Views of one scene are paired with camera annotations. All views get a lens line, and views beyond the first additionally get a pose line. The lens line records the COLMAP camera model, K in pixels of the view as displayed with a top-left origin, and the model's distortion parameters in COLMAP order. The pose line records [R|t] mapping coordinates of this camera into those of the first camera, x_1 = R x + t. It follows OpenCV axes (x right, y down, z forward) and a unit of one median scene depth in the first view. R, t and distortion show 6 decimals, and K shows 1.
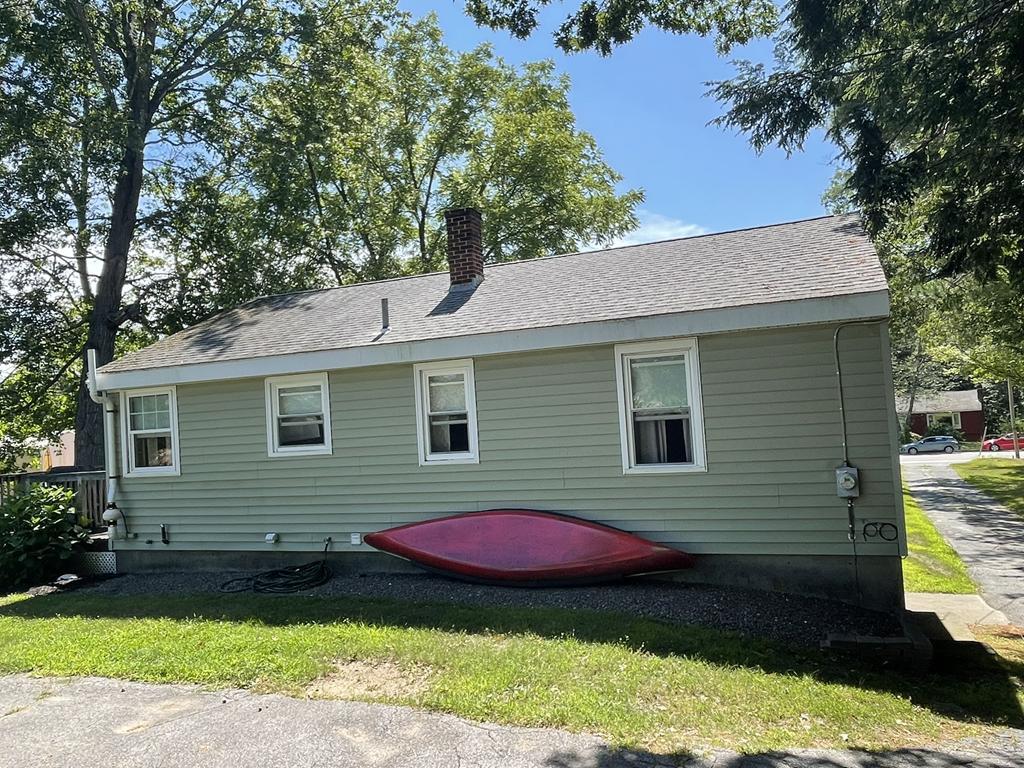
lens RADIAL K [[776.6, 0, 512.0], [0, 776.6, 384.0], [0, 0, 1]] dist [-0.006043, -0.013879]
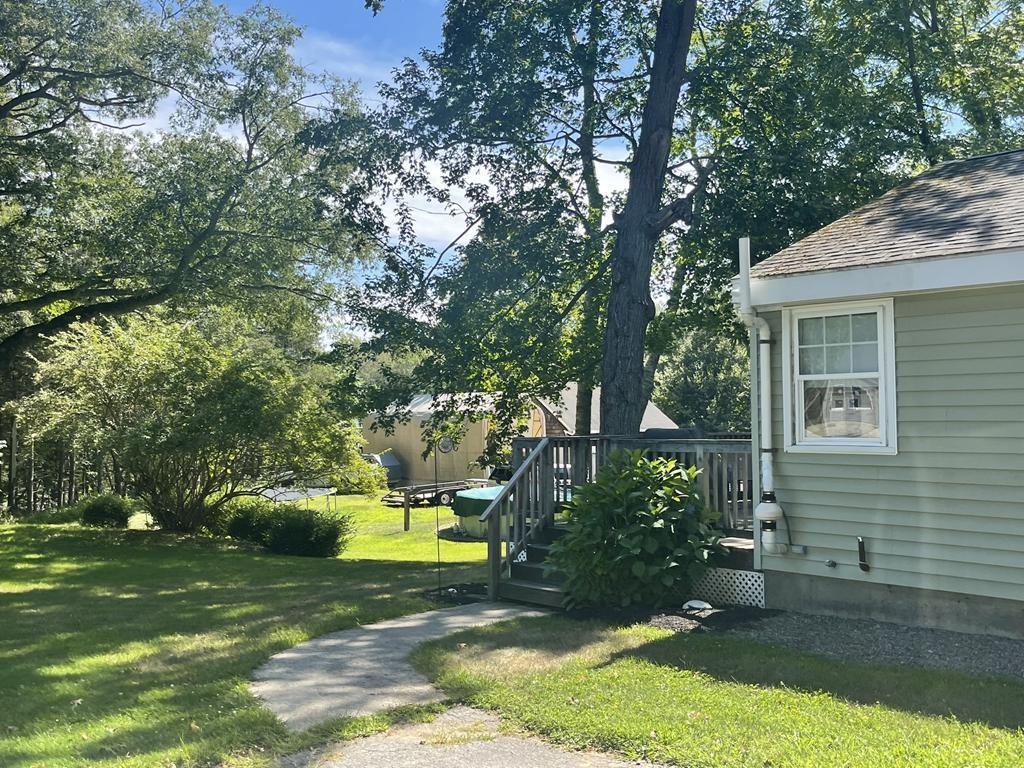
lens RADIAL K [[1084.7, 0, 512.0], [0, 1084.7, 384.0], [0, 0, 1]] dist [-0.008009, -0.003981]
pose [[0.883018, 0.039489, -0.467674, -0.388762], [-0.022785, 0.998886, 0.041323, 0.049753], [0.468785, -0.025834, 0.882934, 0.207671]]
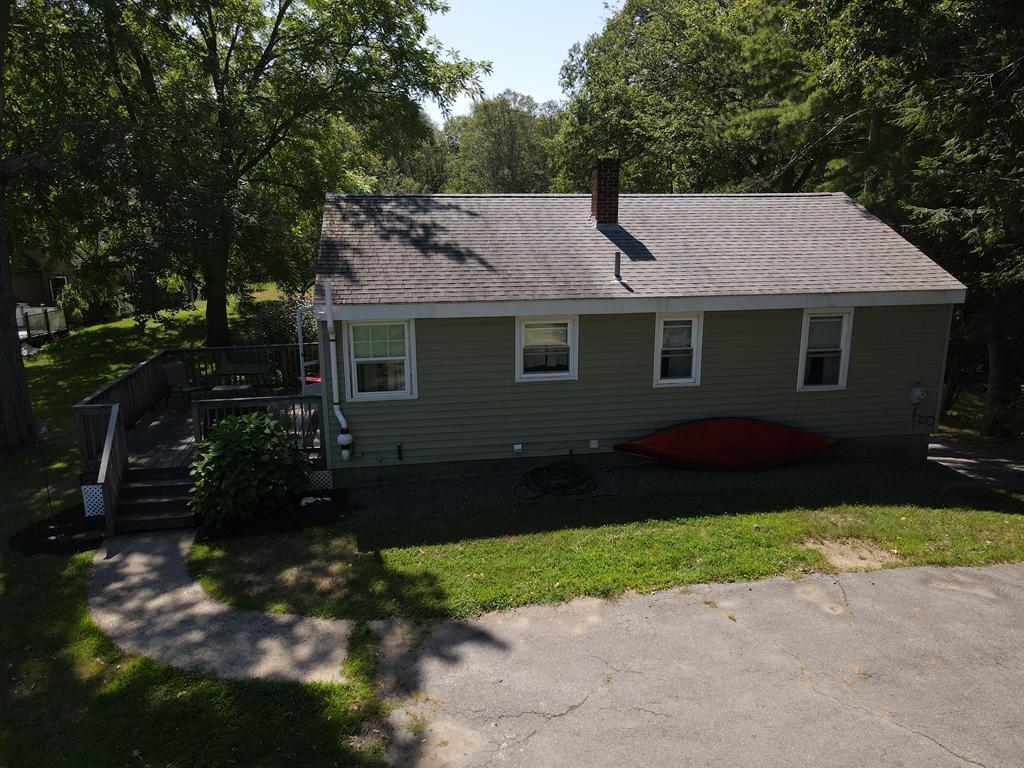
lens RADIAL K [[763.5, 0, 512.0], [0, 763.5, 384.0], [0, 0, 1]] dist [0.028827, 0.000726]
pose [[0.844453, -0.066541, 0.531480, -1.121378], [-0.076767, 0.966975, 0.243037, -0.220893], [-0.530100, -0.246033, 0.811457, 0.076437]]
